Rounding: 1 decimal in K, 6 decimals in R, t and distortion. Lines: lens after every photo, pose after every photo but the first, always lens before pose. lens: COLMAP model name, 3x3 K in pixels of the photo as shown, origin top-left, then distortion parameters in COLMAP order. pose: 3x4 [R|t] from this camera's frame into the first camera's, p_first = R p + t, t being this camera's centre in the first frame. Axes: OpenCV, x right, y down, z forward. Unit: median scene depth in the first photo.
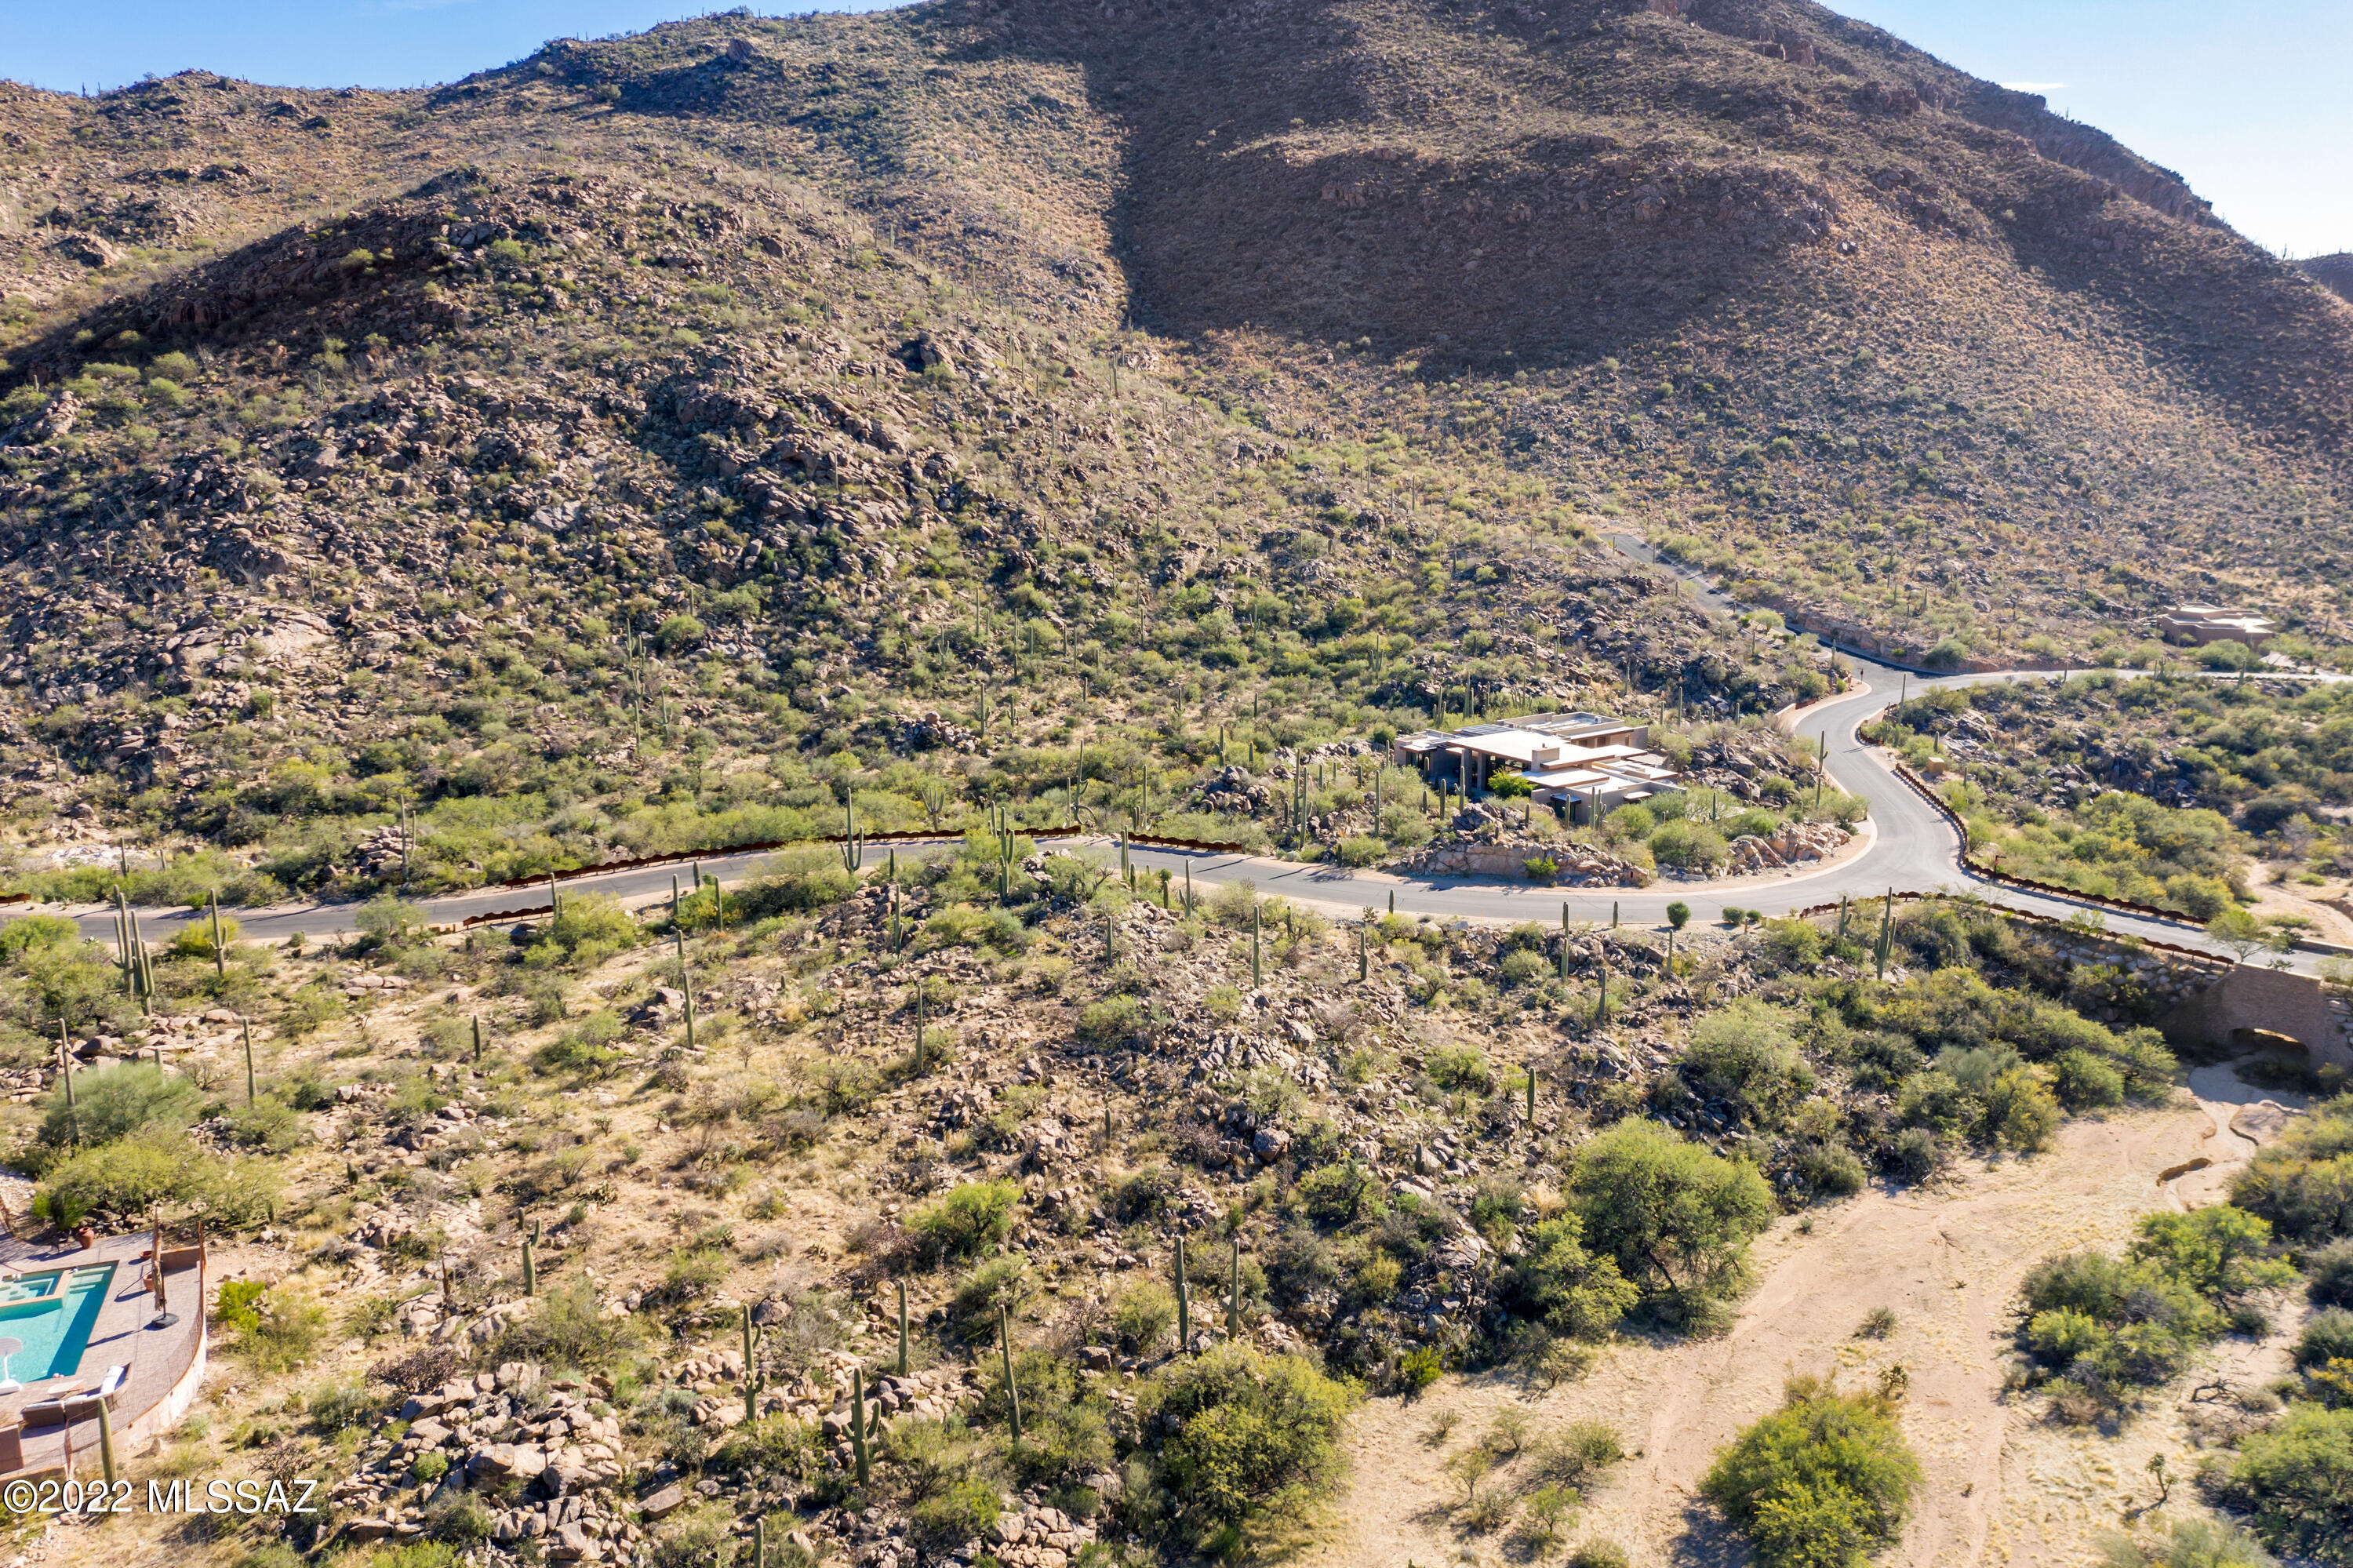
lens RADIAL K [[1853.0, 0, 1172.6], [0, 1853.0, 779.5], [0, 0, 1]] dist [-0.009981, 0.004127]
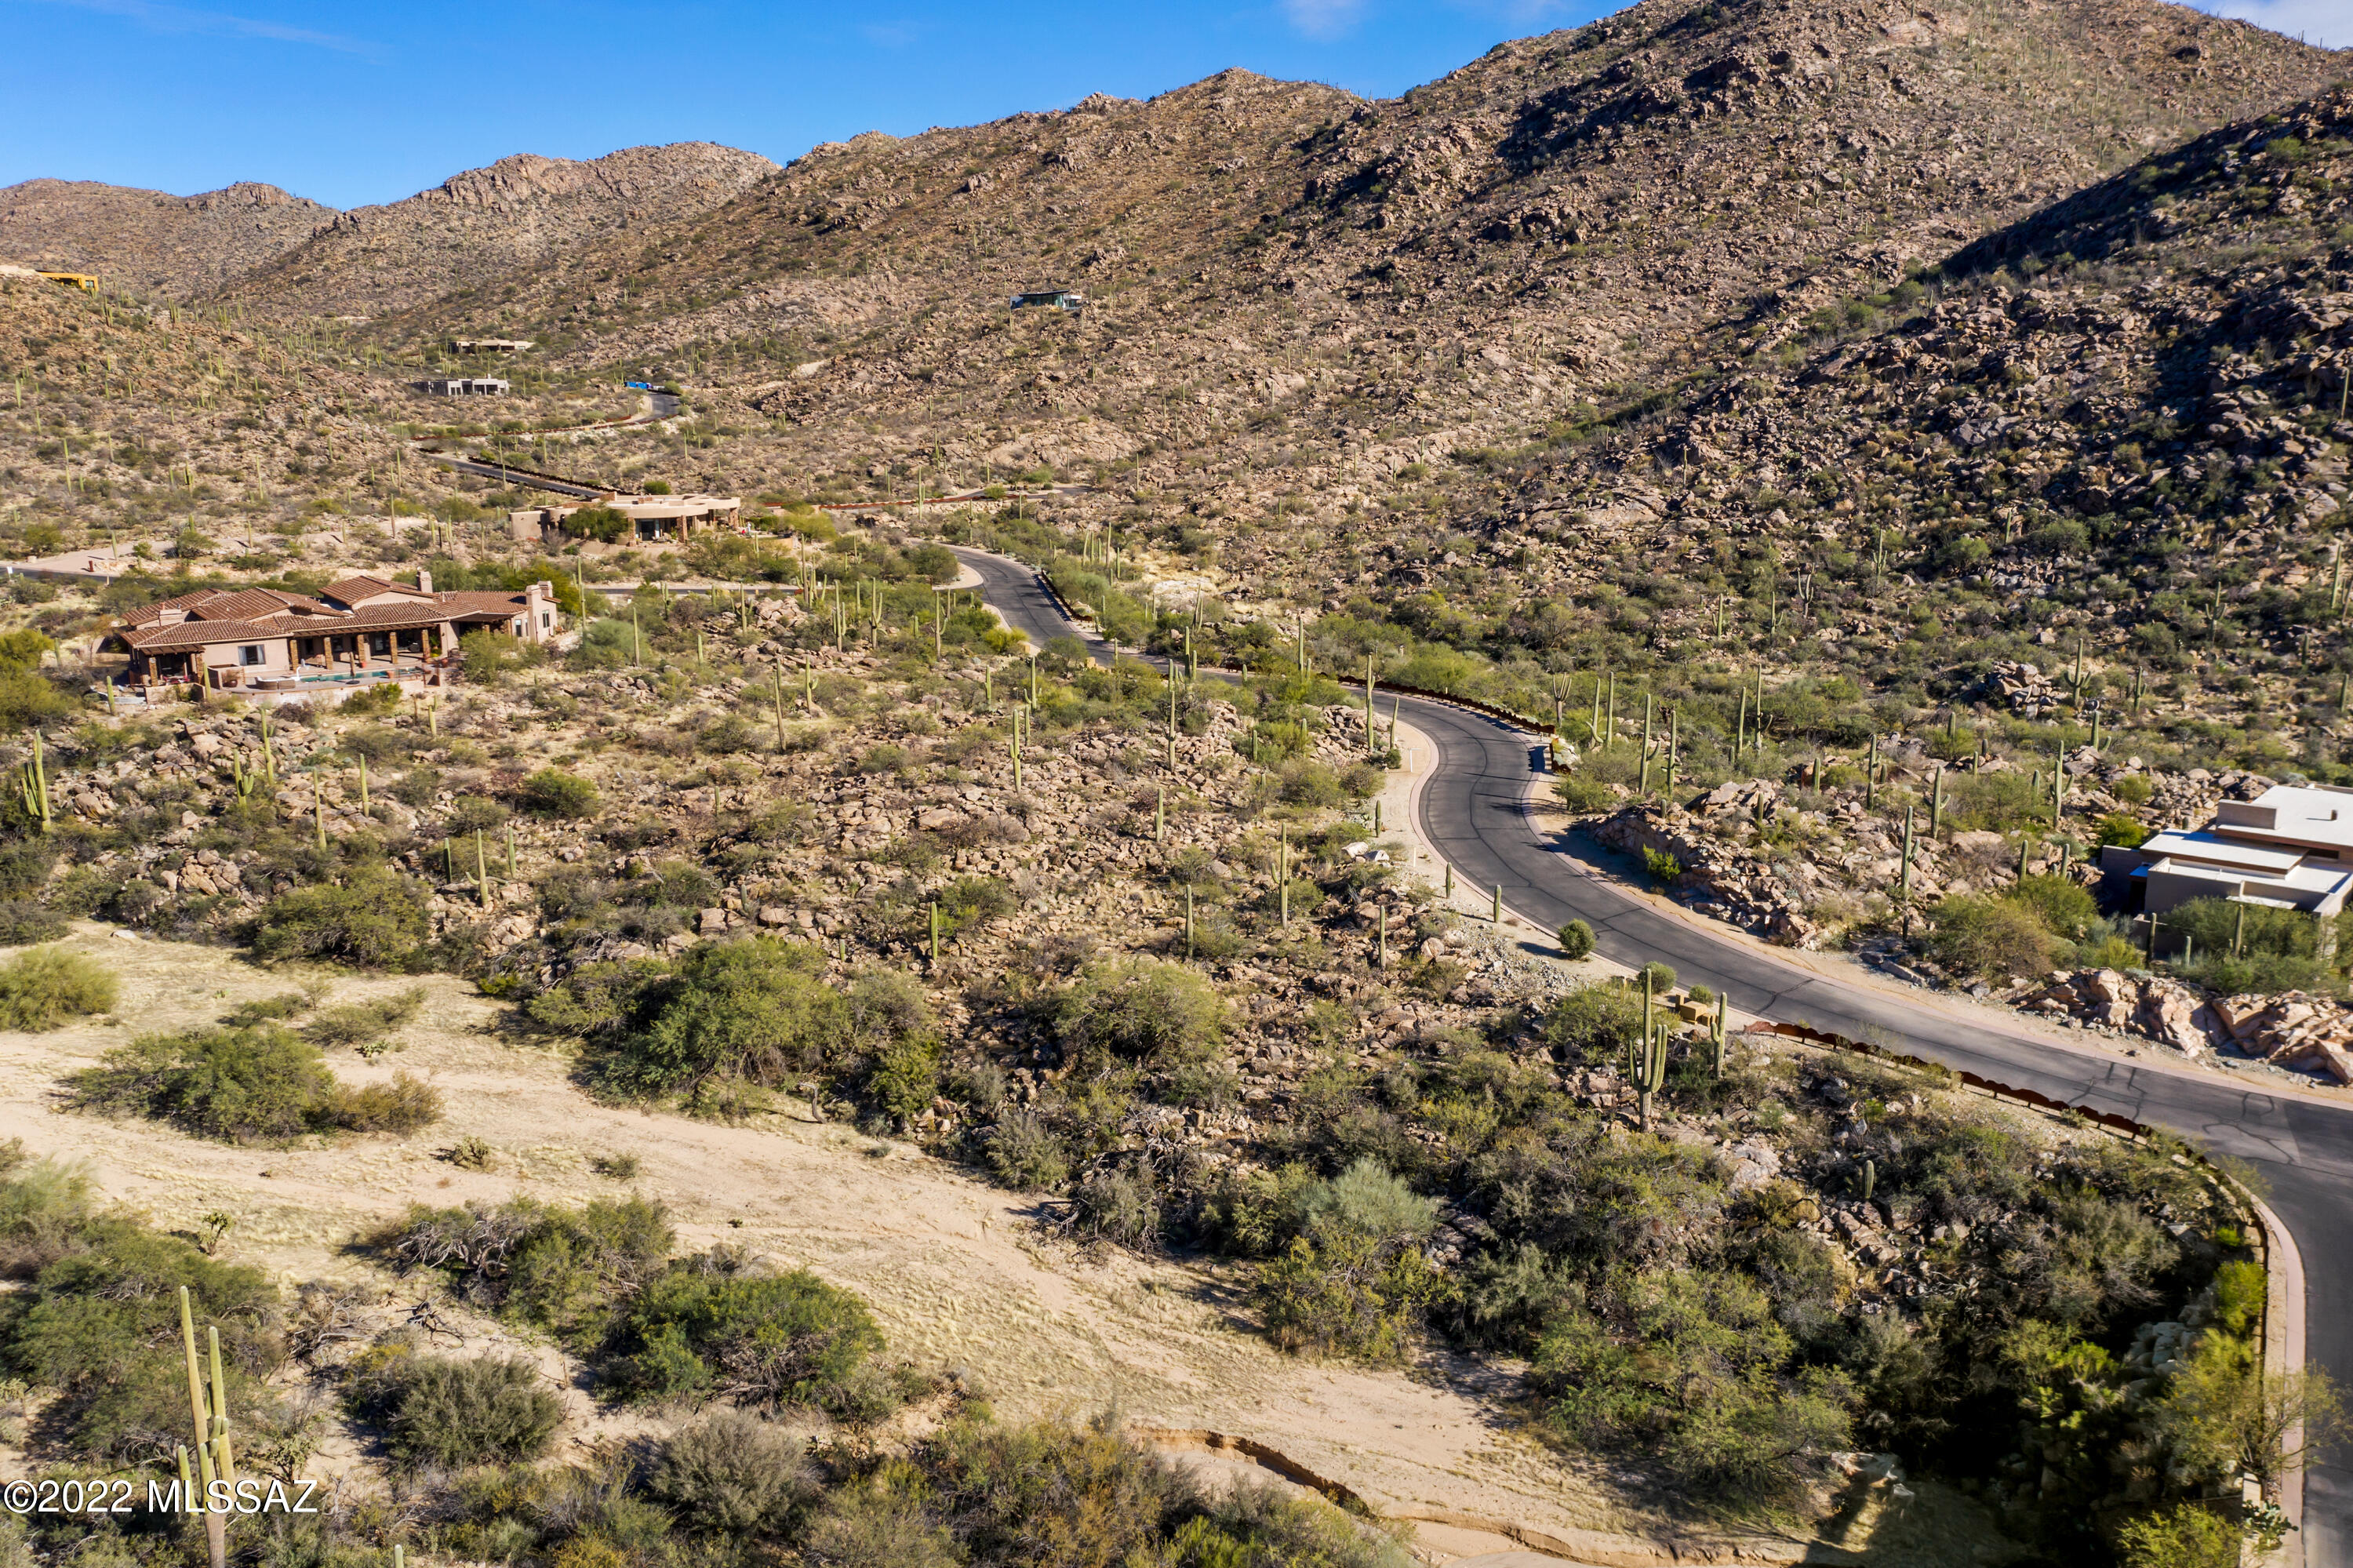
lens RADIAL K [[1854.8, 0, 1173.1], [0, 1854.8, 780.6], [0, 0, 1]] dist [-0.015101, 0.005664]
pose [[0.253501, 0.205562, -0.945241, 0.433617], [-0.203873, 0.966565, 0.155523, -0.029427], [0.945607, 0.153284, 0.286934, 0.330277]]
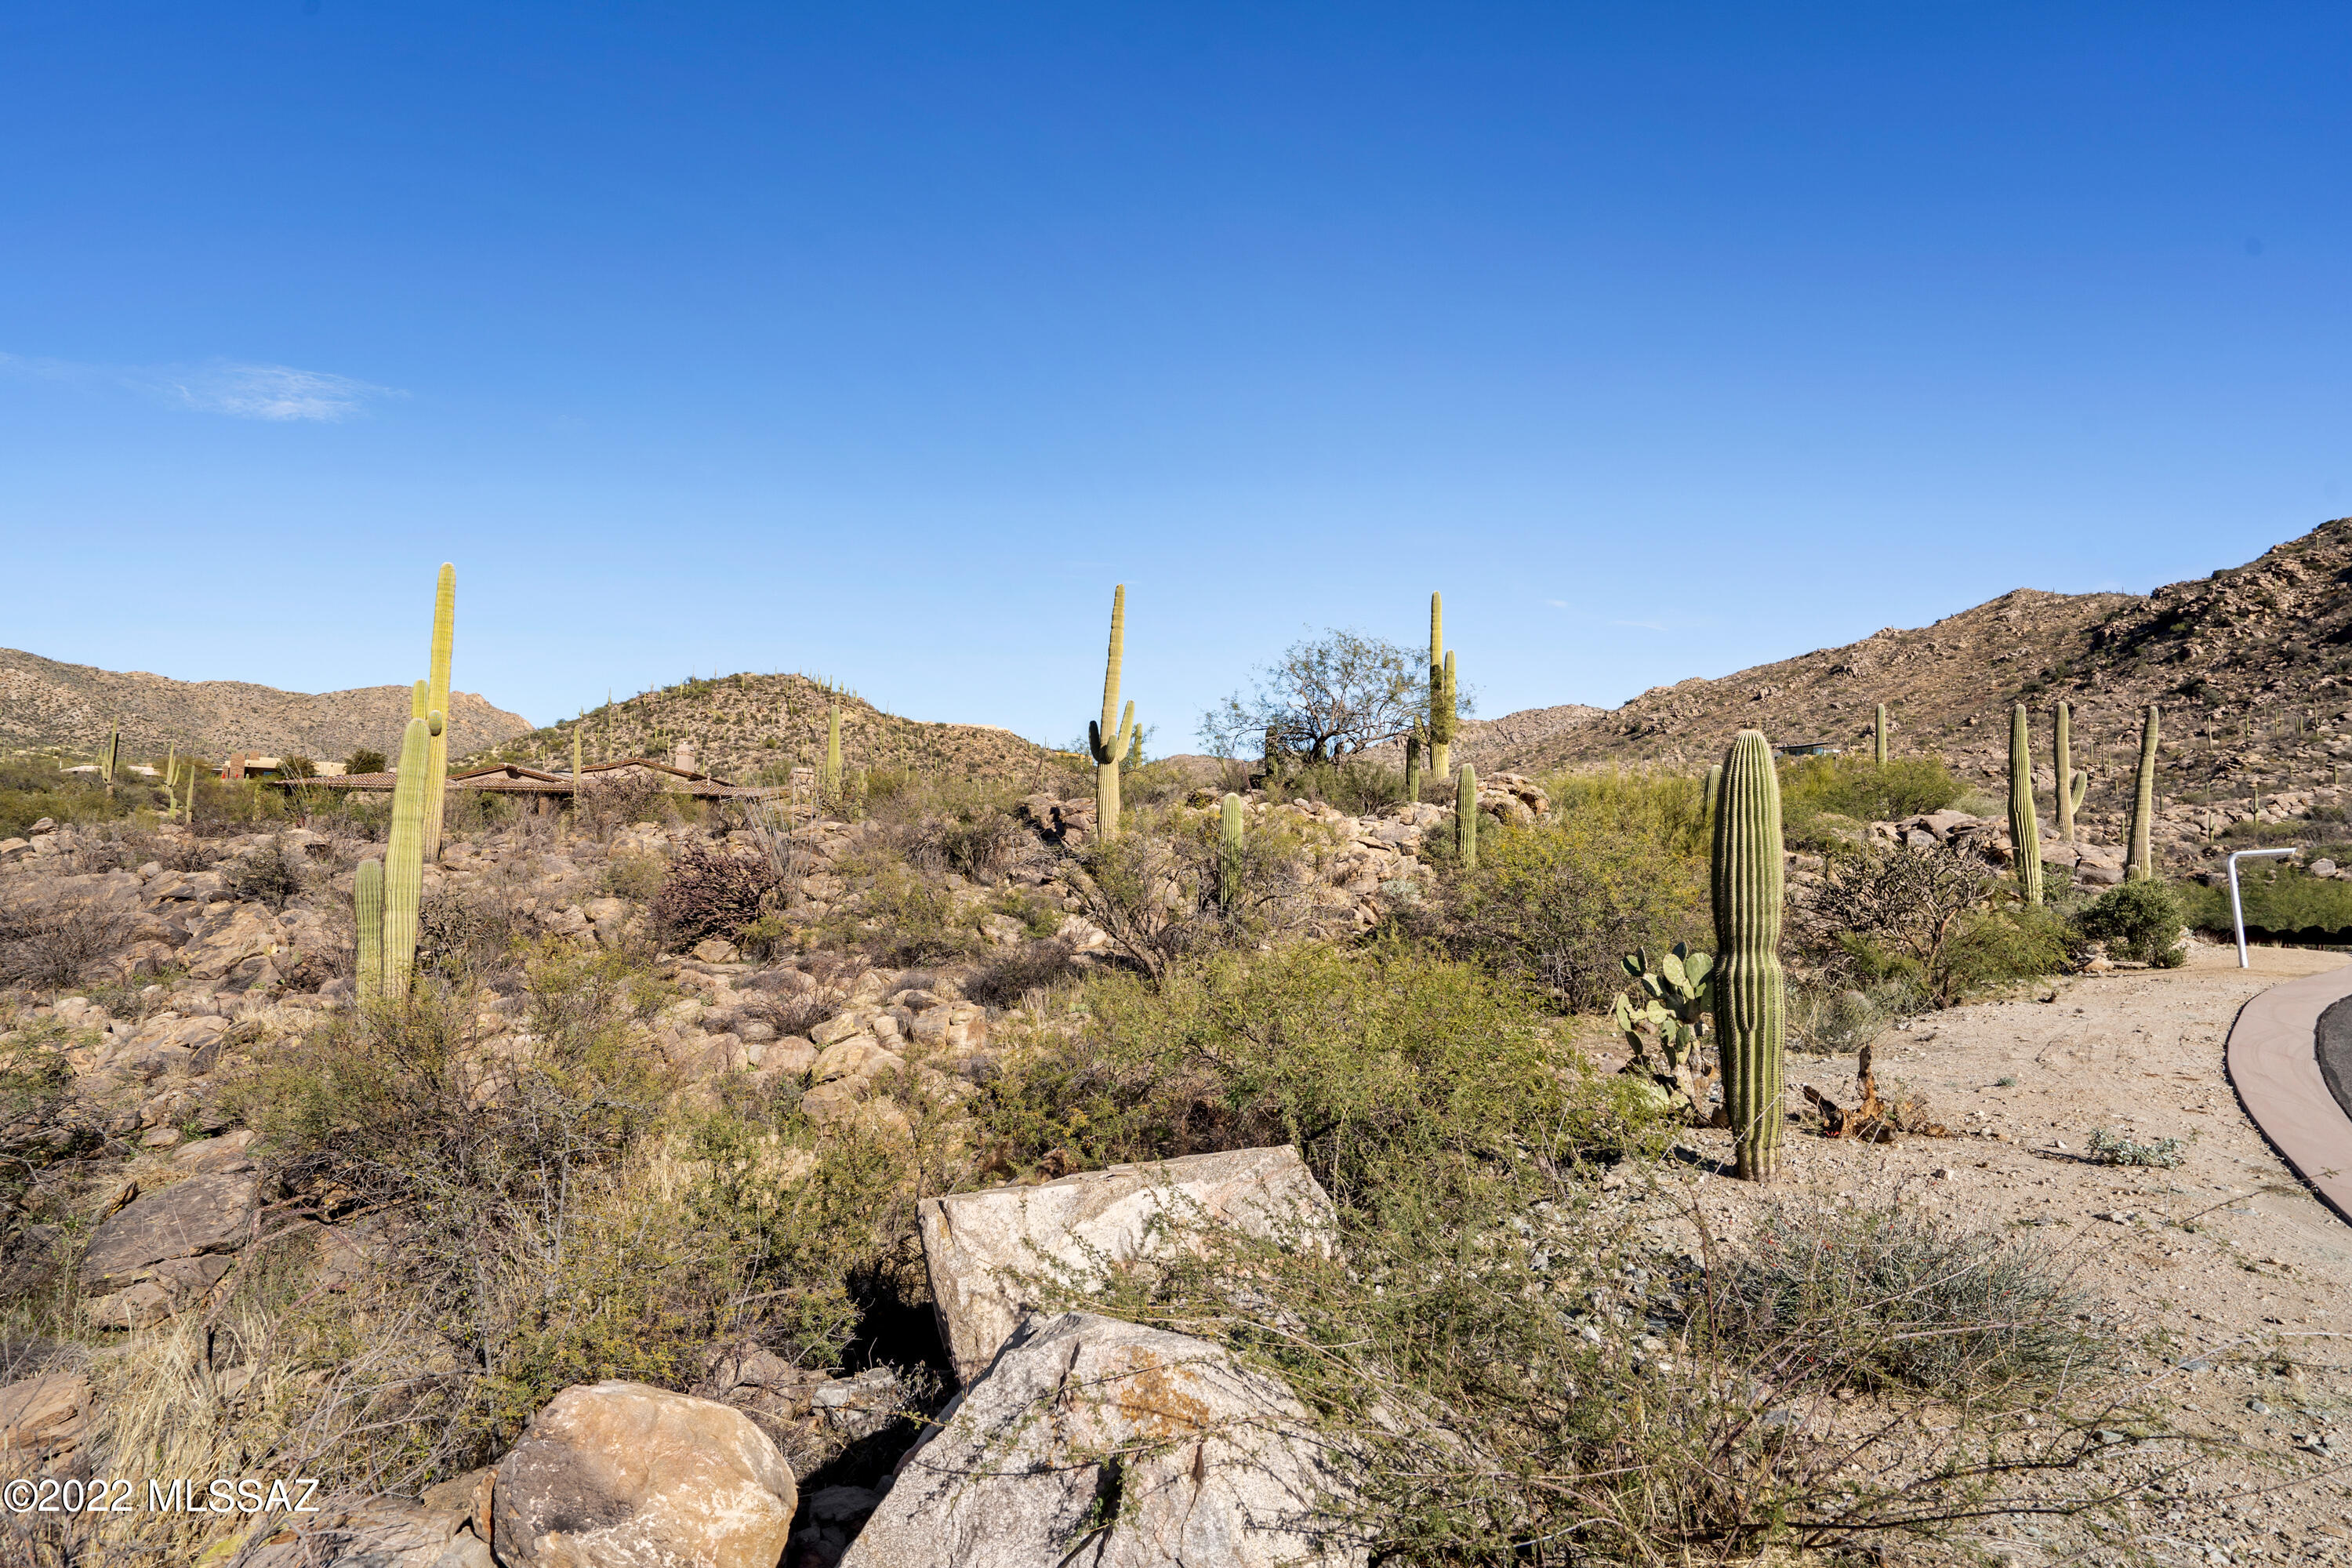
lens RADIAL K [[1303.6, 0, 1176.0], [0, 1303.6, 784.0], [0, 0, 1]] dist [0.004297, -0.000639]
pose [[-0.297771, -0.081361, -0.951164, 0.086448], [-0.223367, 0.974642, -0.013442, 0.033370], [0.928138, 0.208456, -0.308393, 0.488916]]
